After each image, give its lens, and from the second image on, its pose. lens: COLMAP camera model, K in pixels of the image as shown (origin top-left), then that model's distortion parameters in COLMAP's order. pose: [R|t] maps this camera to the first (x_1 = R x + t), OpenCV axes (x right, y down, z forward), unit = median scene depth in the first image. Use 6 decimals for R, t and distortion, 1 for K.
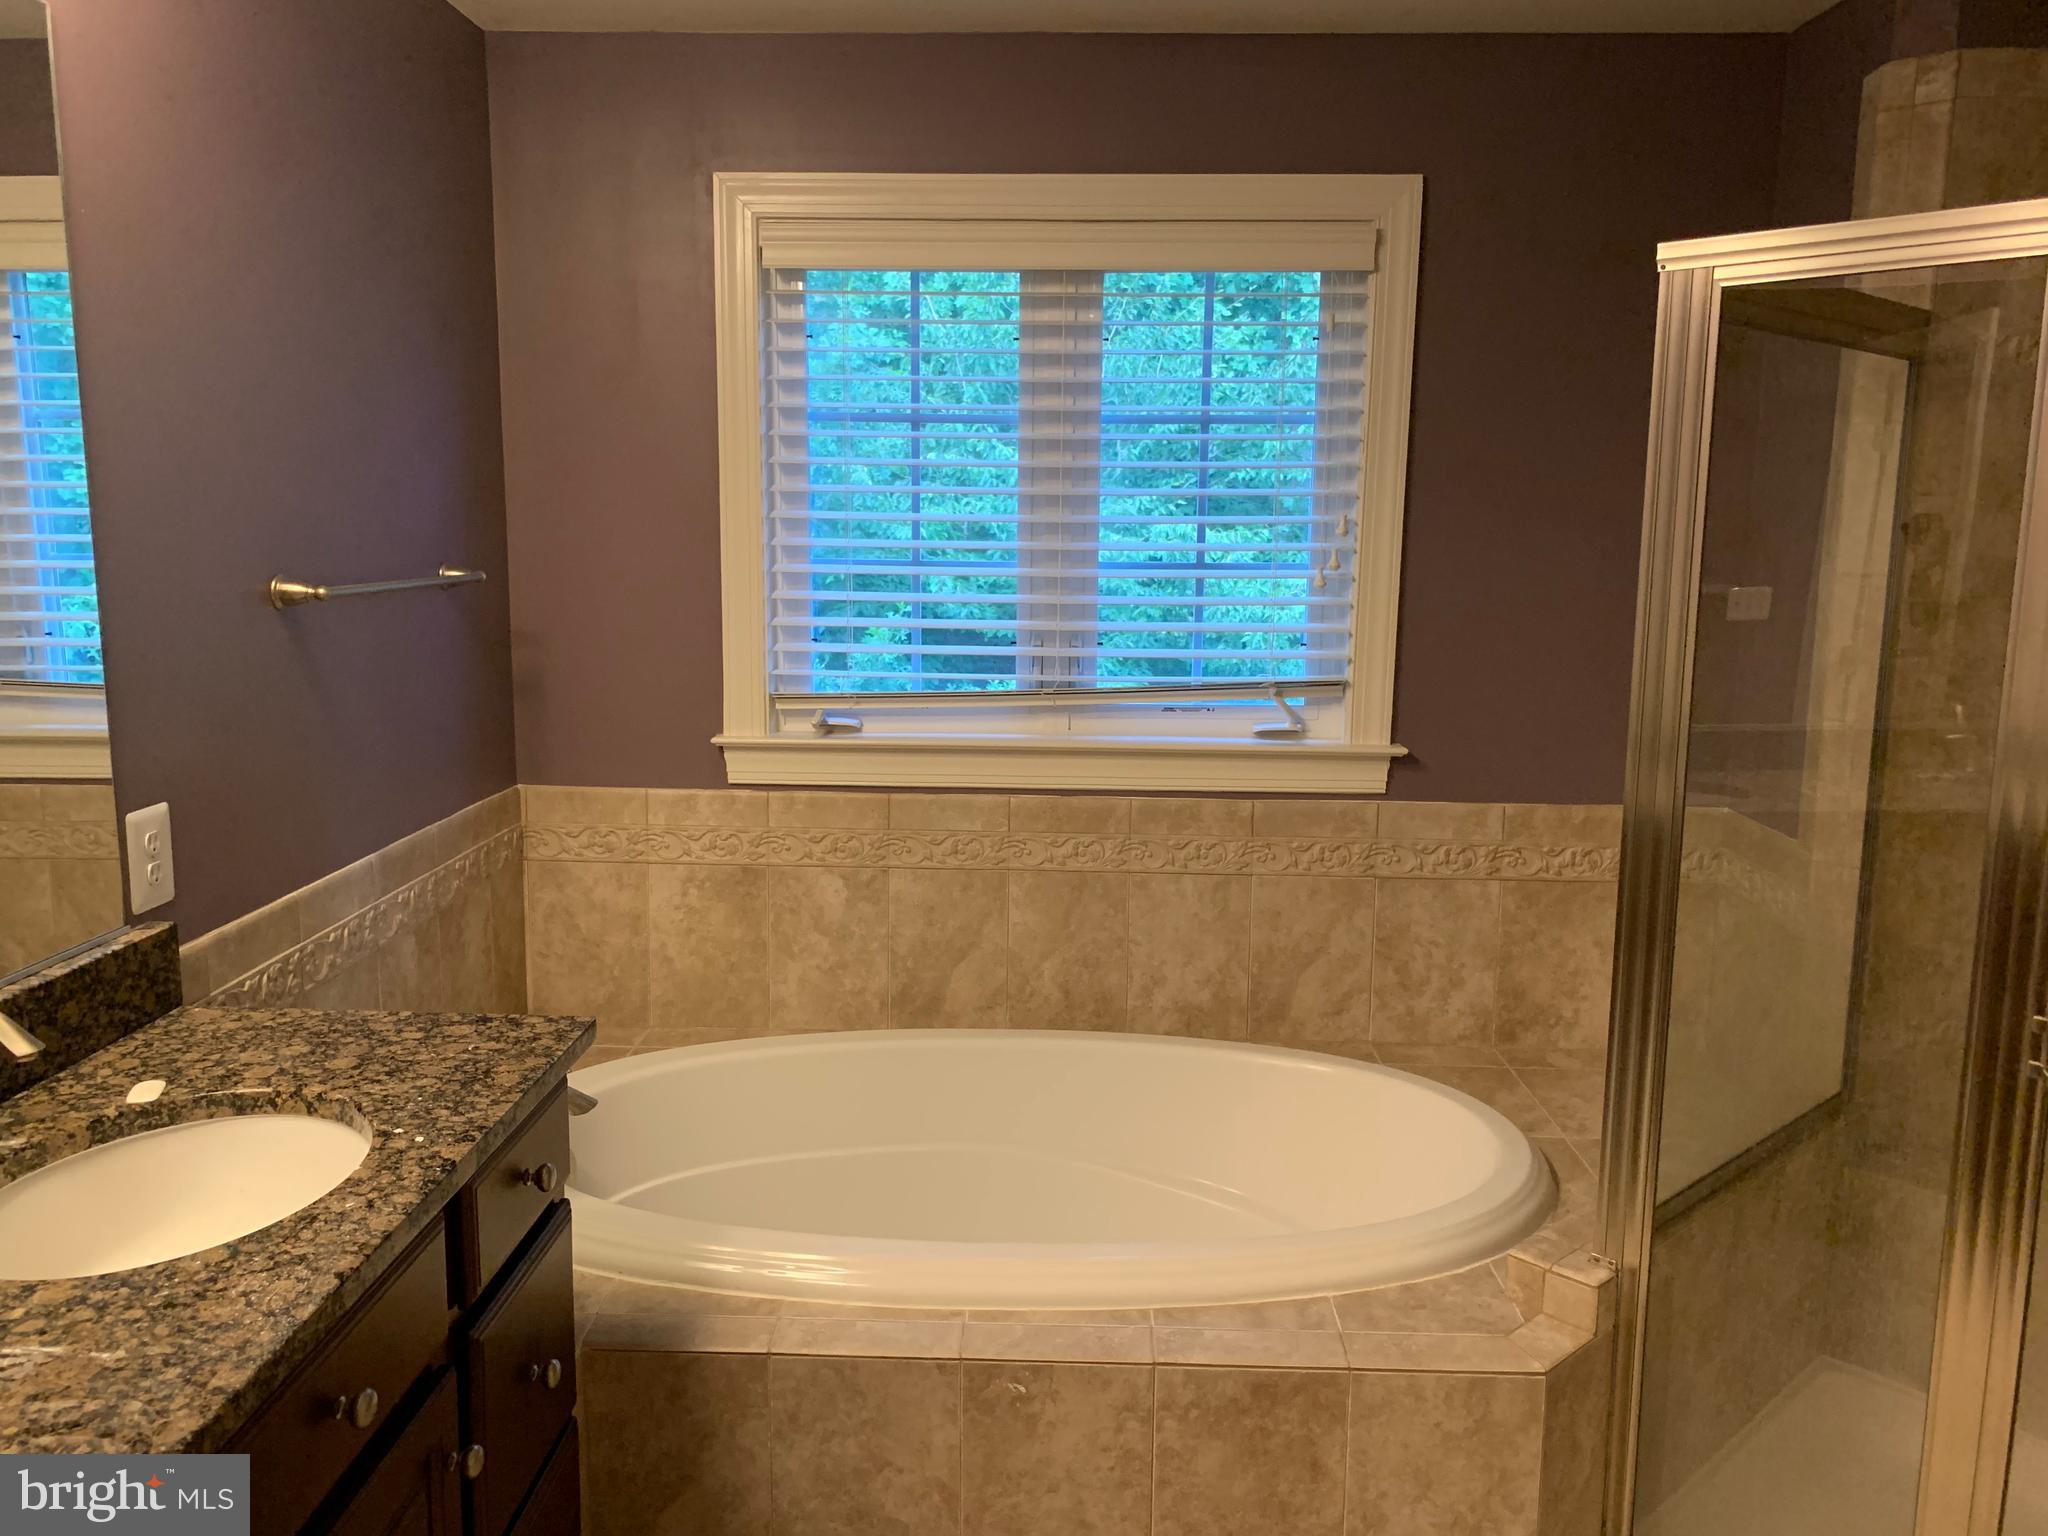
lens RADIAL K [[1558.0, 0, 1012.4], [0, 1558.0, 752.9], [0, 0, 1]] dist [0.049278, -0.077914]
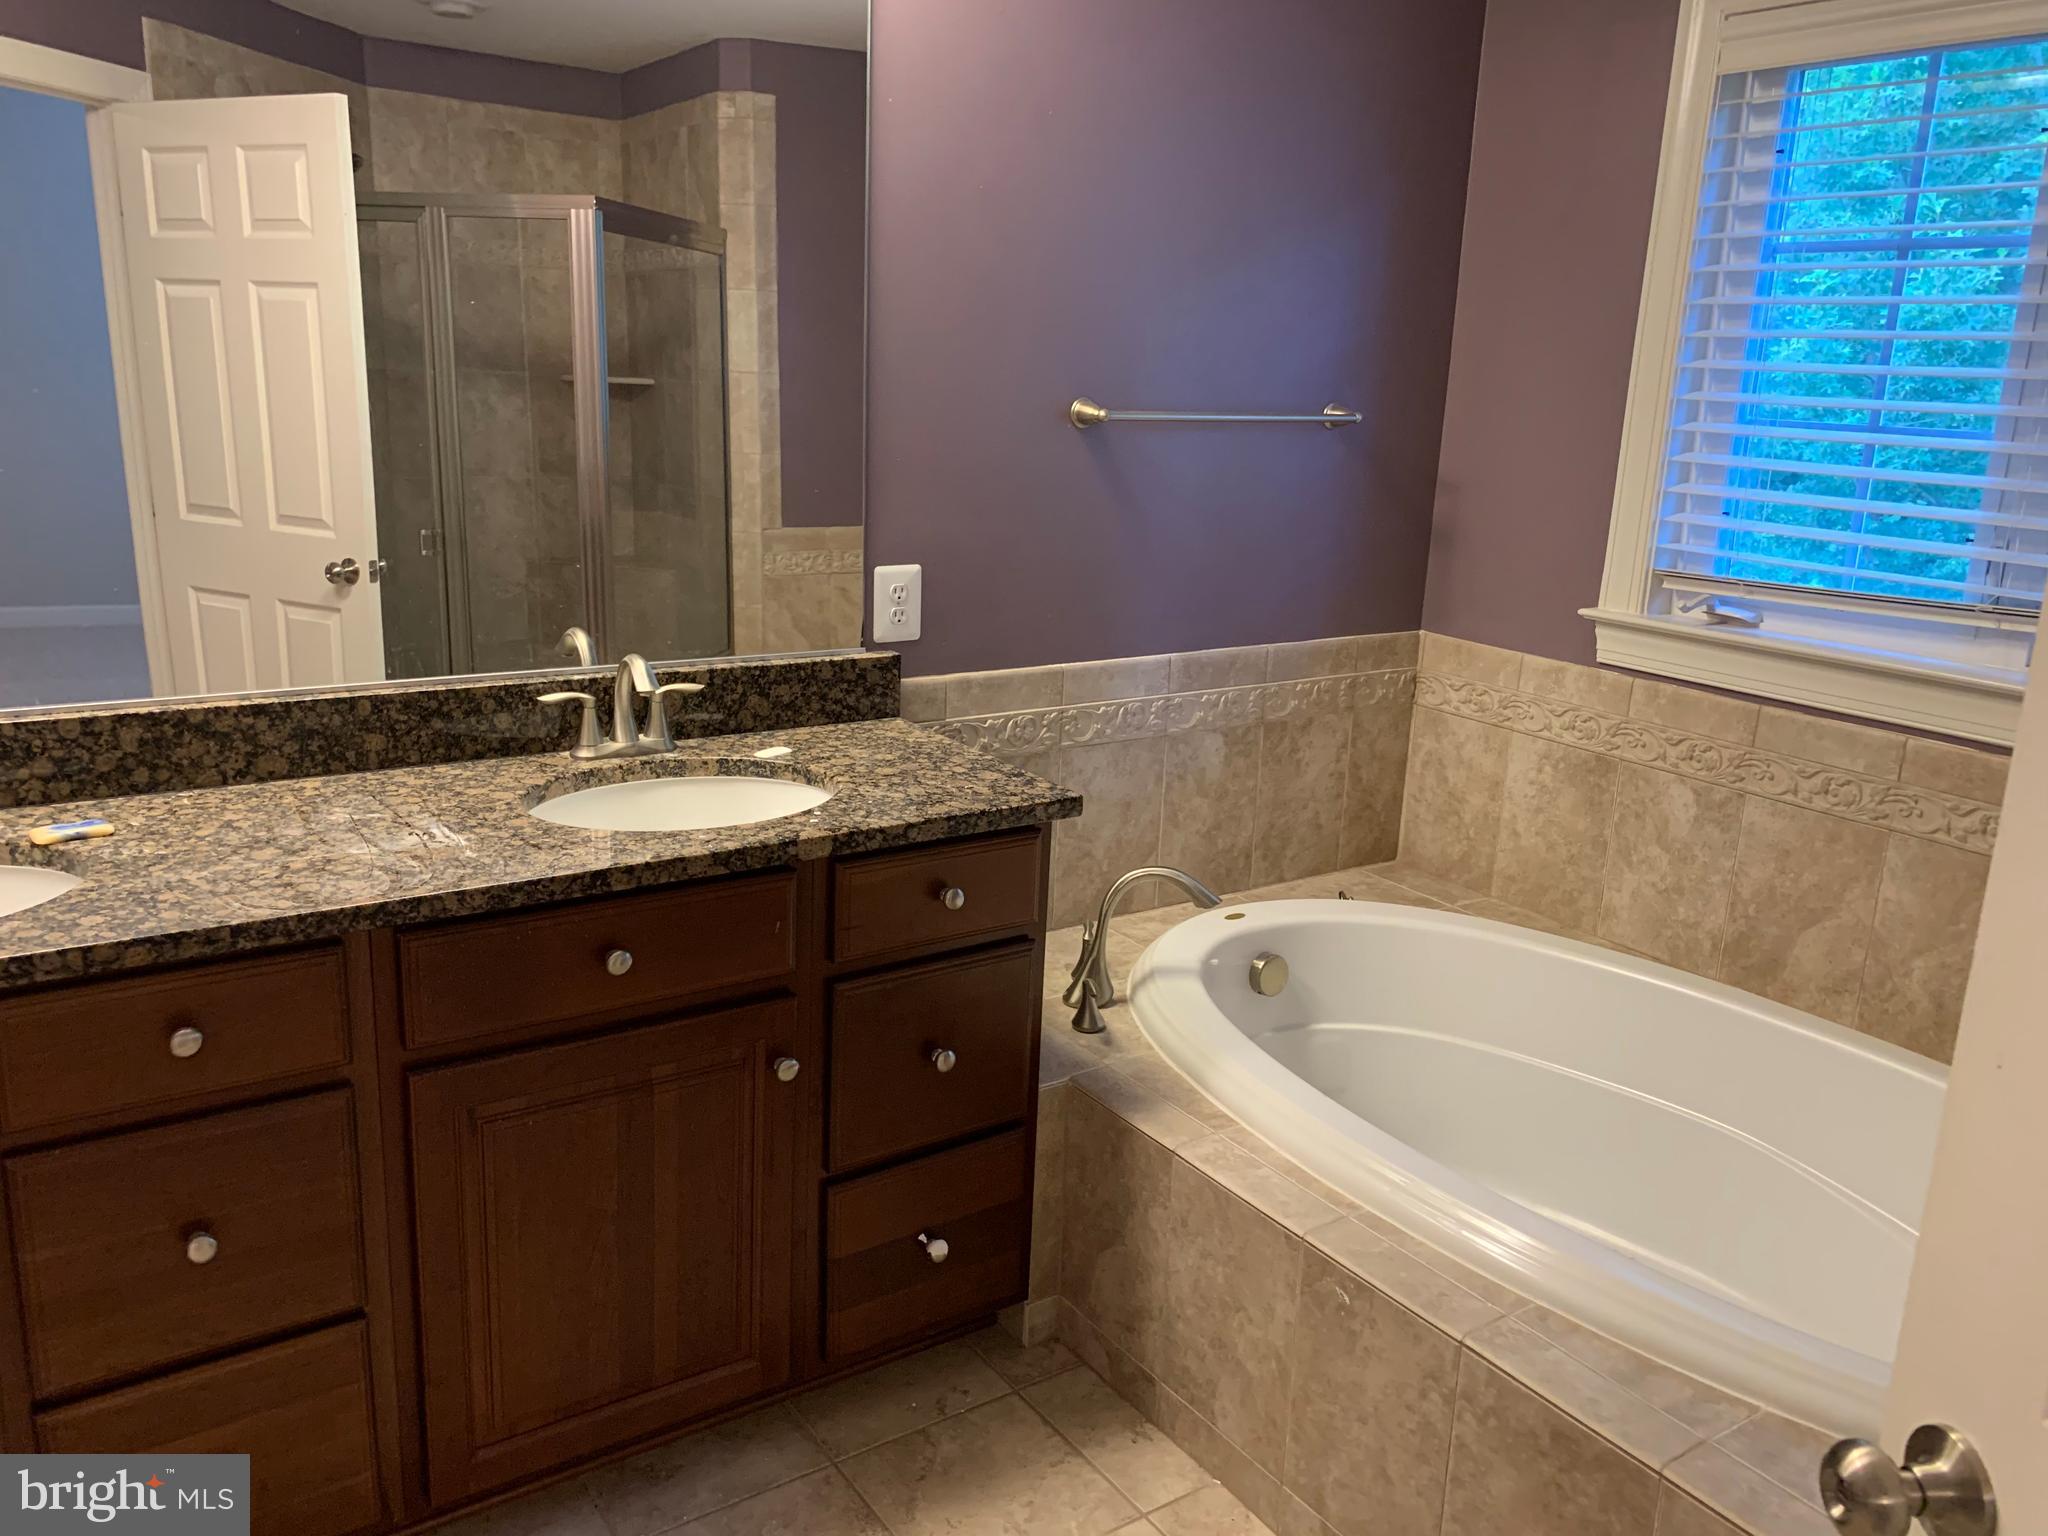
lens RADIAL K [[1606.2, 0, 1020.0], [0, 1606.2, 729.7], [0, 0, 1]] dist [0.045998, -0.005833]
pose [[0.593500, 0.198761, -0.779905, 0.363928], [-0.154119, 0.979160, 0.132259, -0.014685], [0.789940, 0.041702, 0.611764, 0.153942]]
